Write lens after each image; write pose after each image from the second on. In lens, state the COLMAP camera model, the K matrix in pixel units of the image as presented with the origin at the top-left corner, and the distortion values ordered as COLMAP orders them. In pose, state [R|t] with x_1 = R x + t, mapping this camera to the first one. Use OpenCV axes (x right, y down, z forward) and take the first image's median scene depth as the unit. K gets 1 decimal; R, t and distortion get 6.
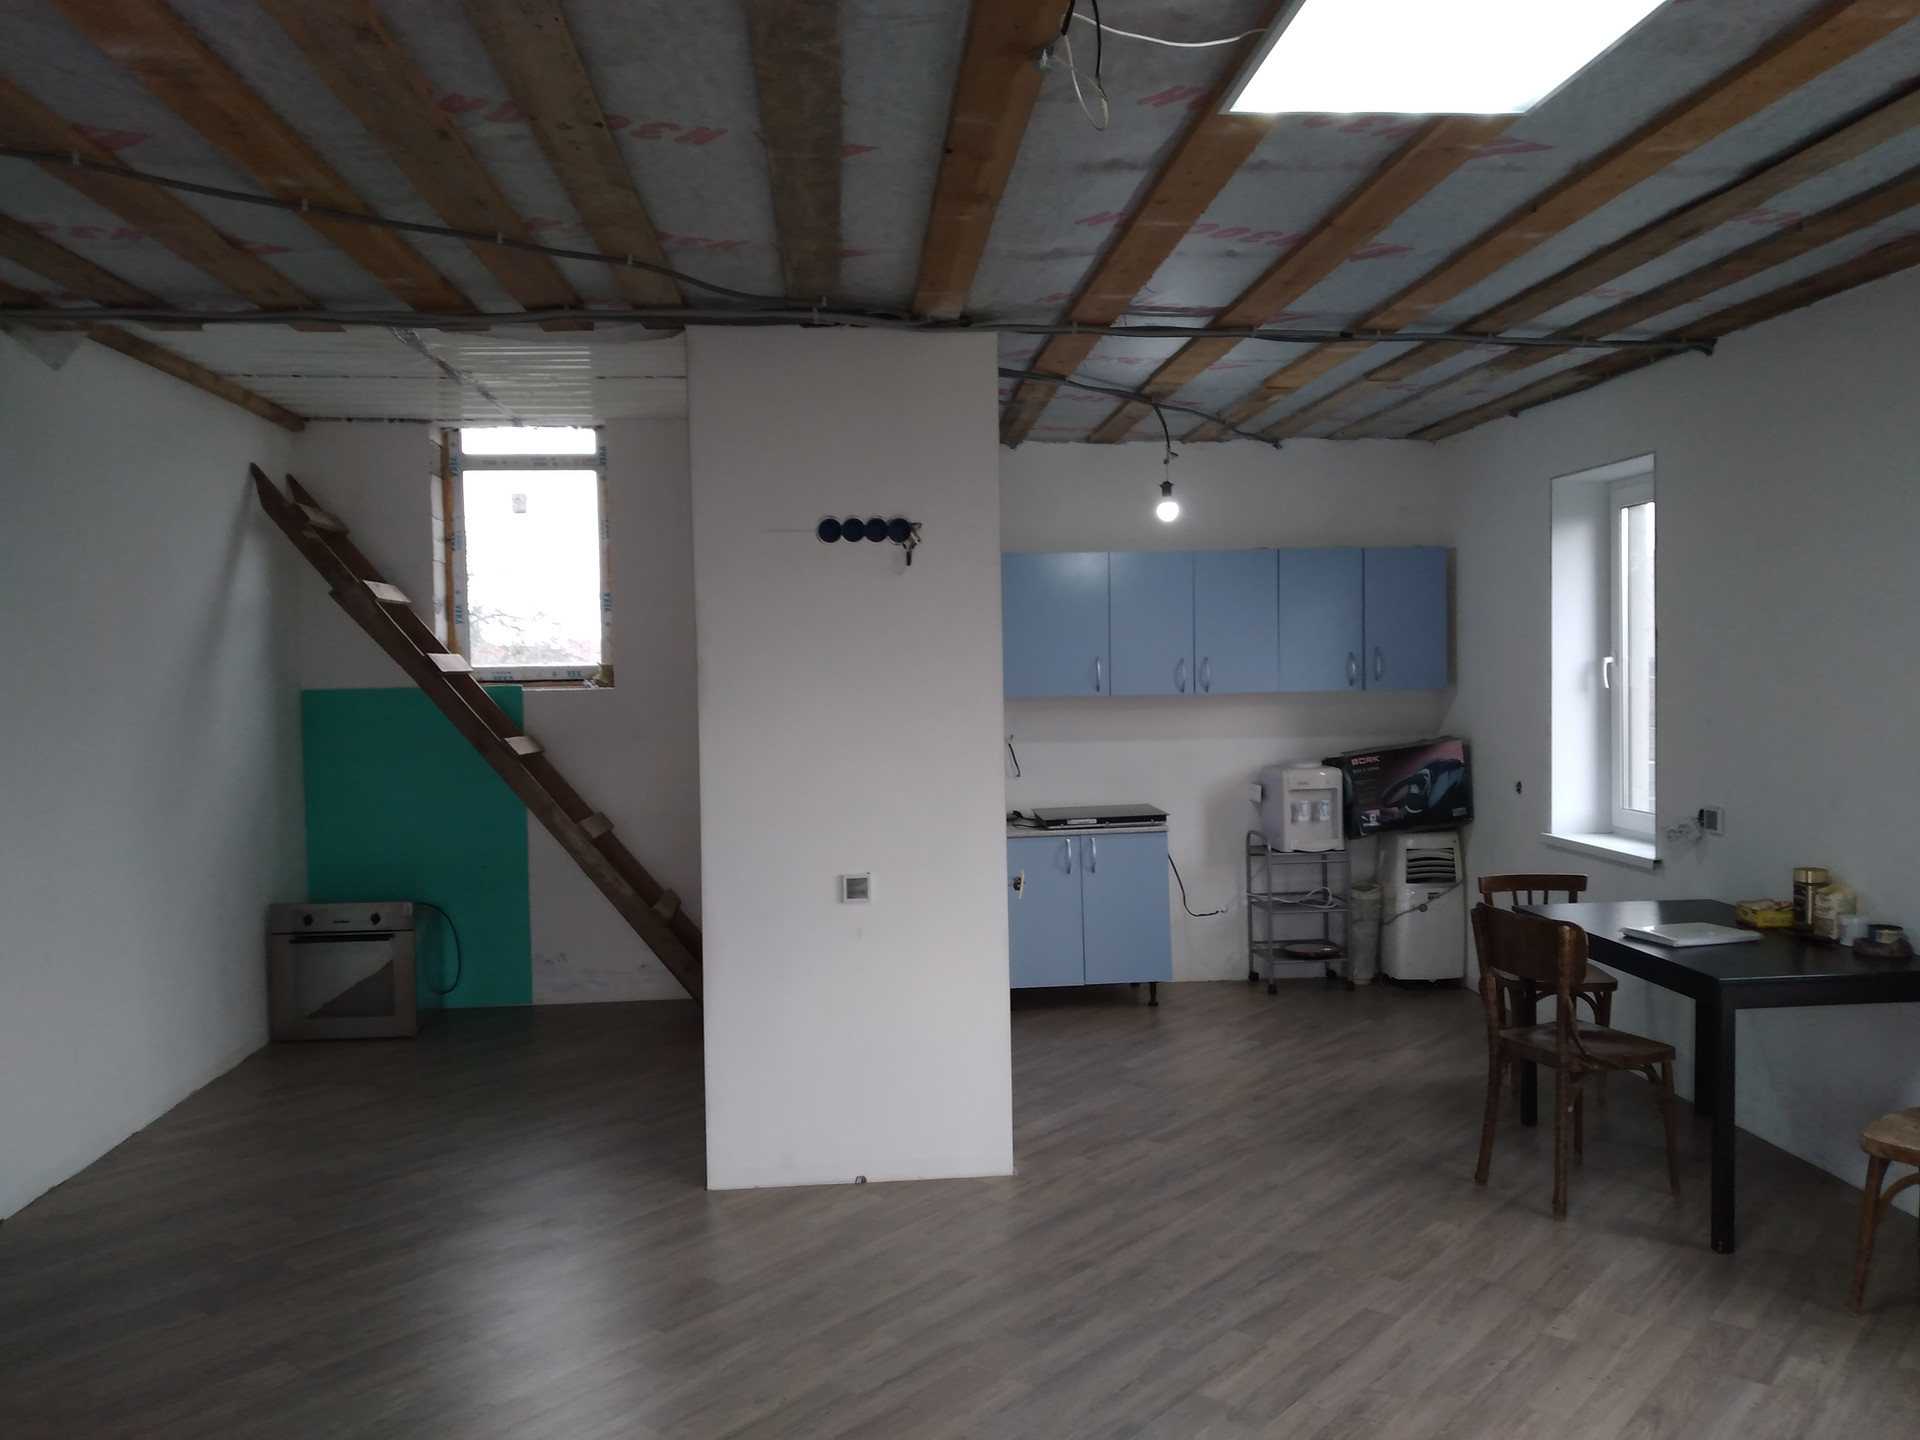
lens RADIAL K [[1532.5, 0, 958.8], [0, 1532.5, 713.1], [0, 0, 1]] dist [0.004004, -0.008889]
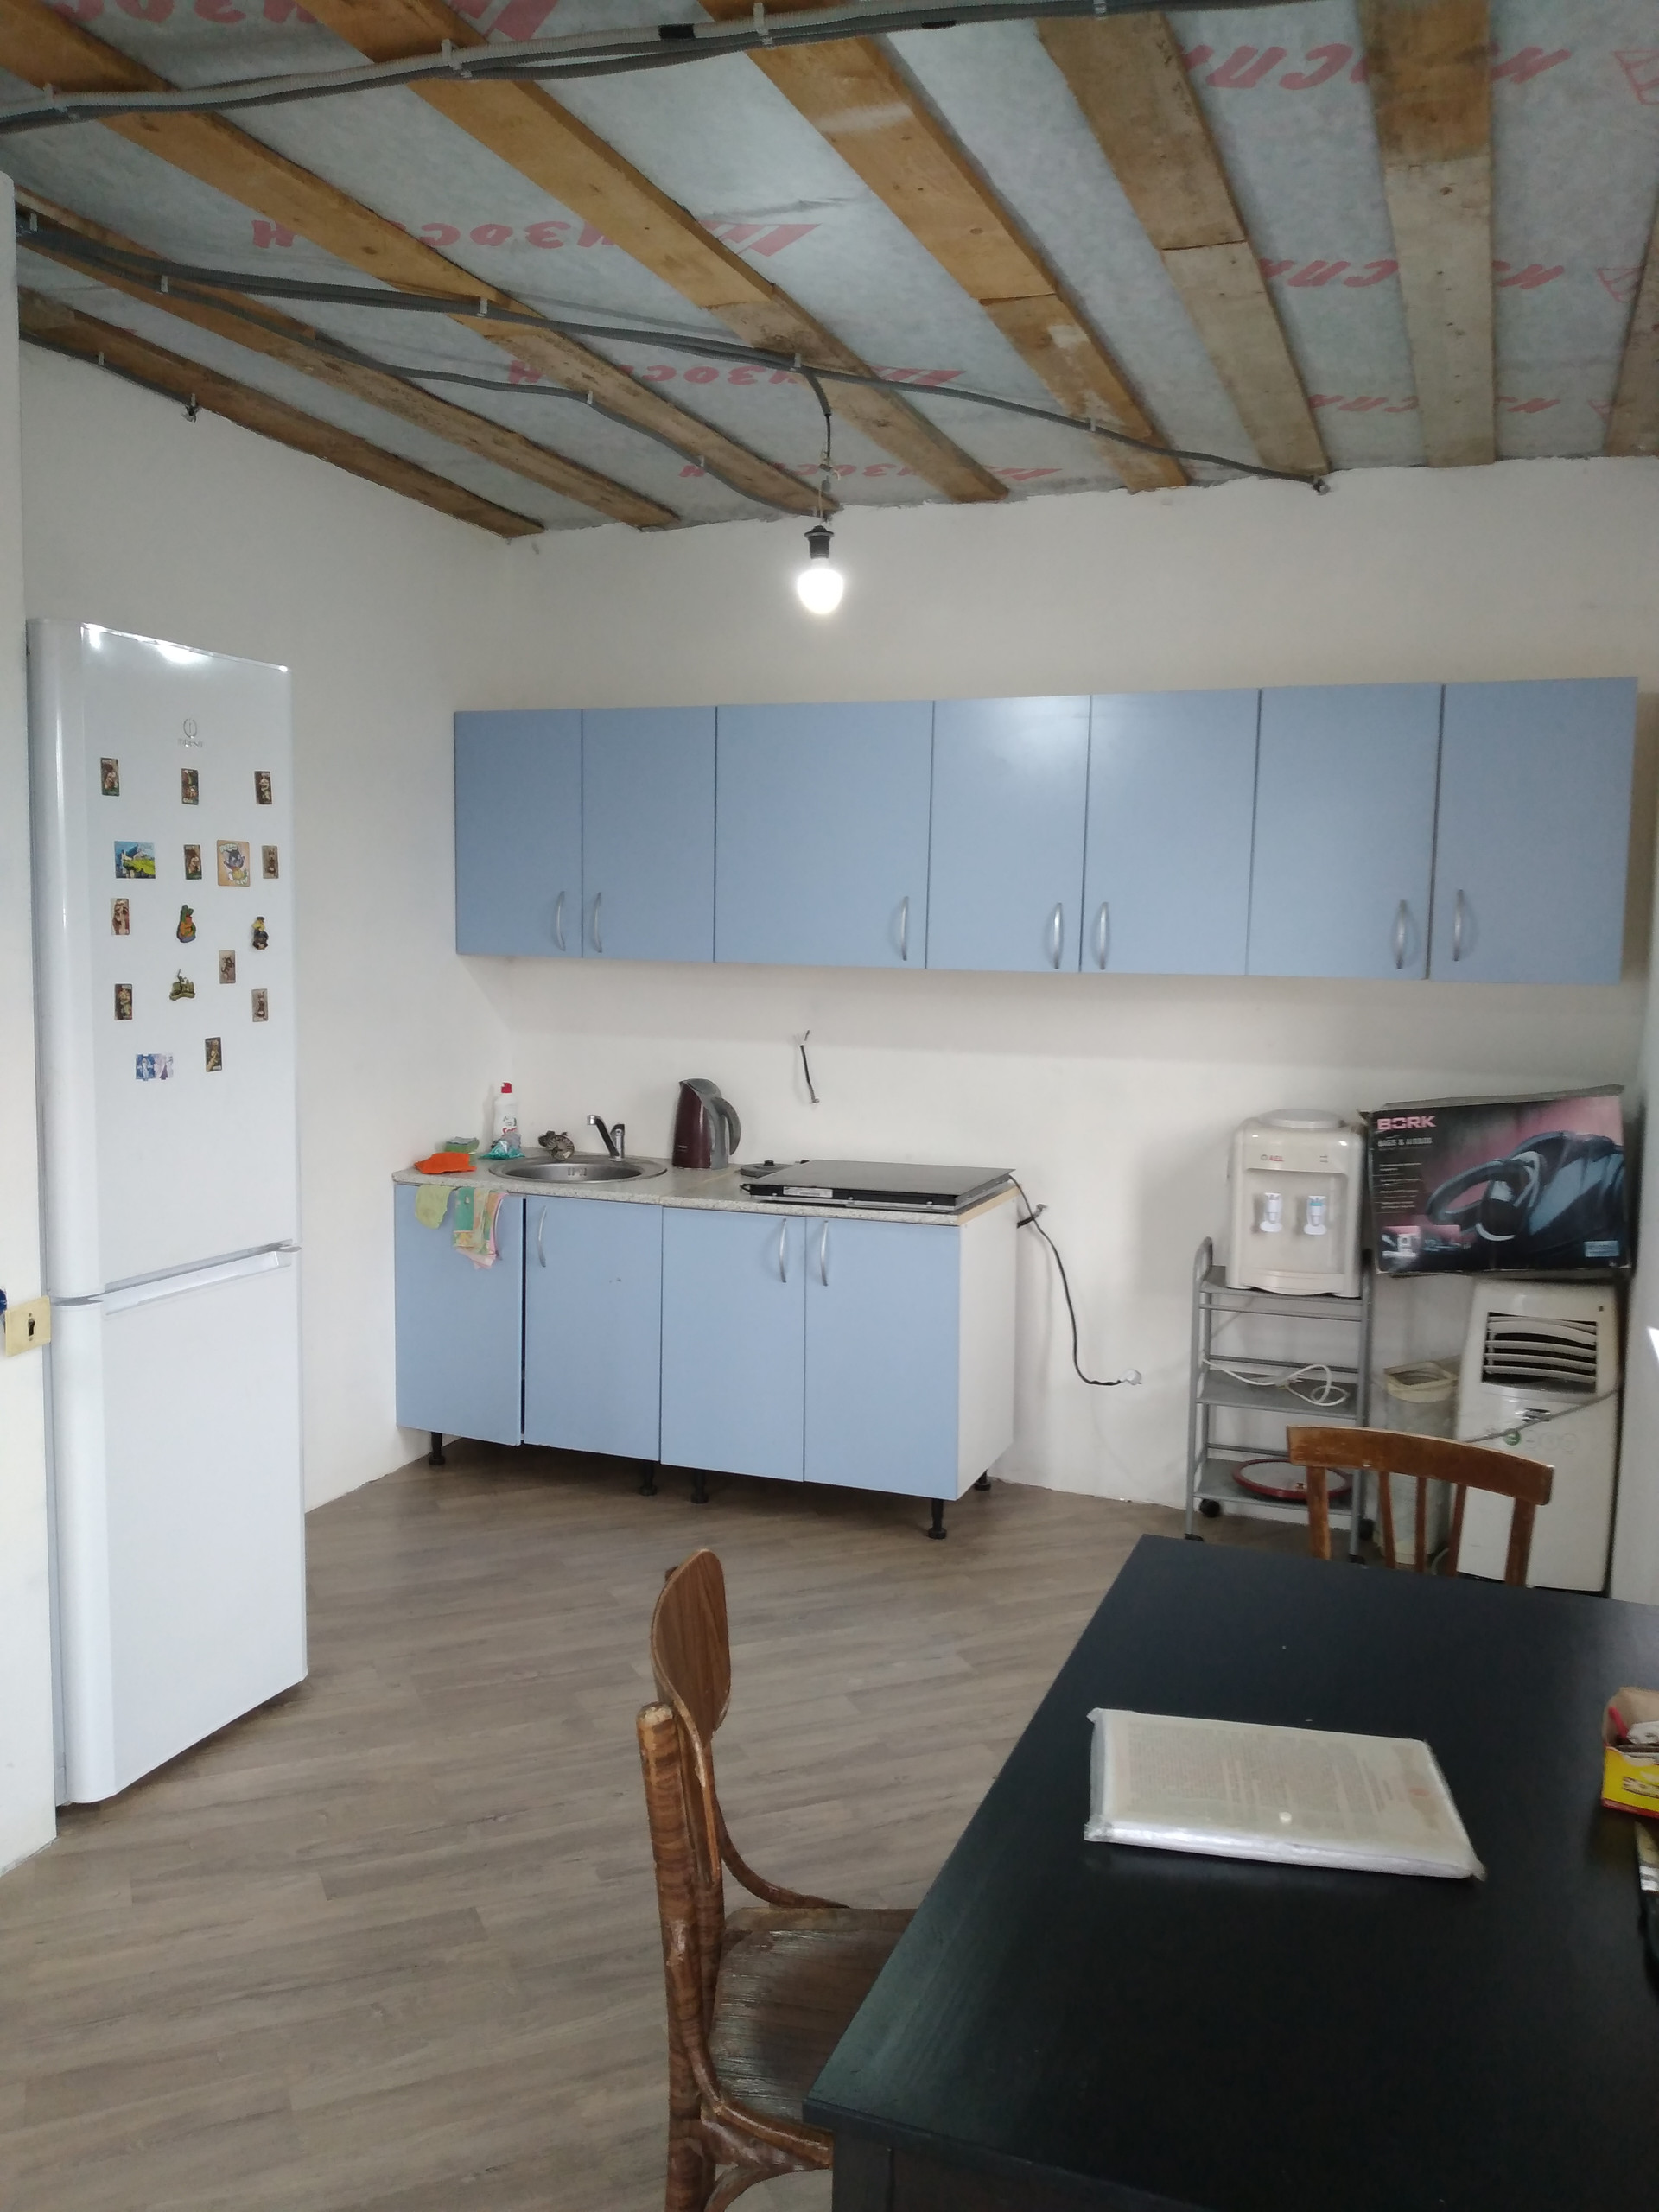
lens RADIAL K [[1765.6, 0, 832.4], [0, 1765.6, 1118.5], [0, 0, 1]] dist [0.004004, -0.008889]
pose [[0.899281, 0.079991, -0.429994, 0.342705], [-0.049364, 0.995414, 0.081937, -0.007826], [0.434576, -0.052458, 0.899106, 0.413331]]
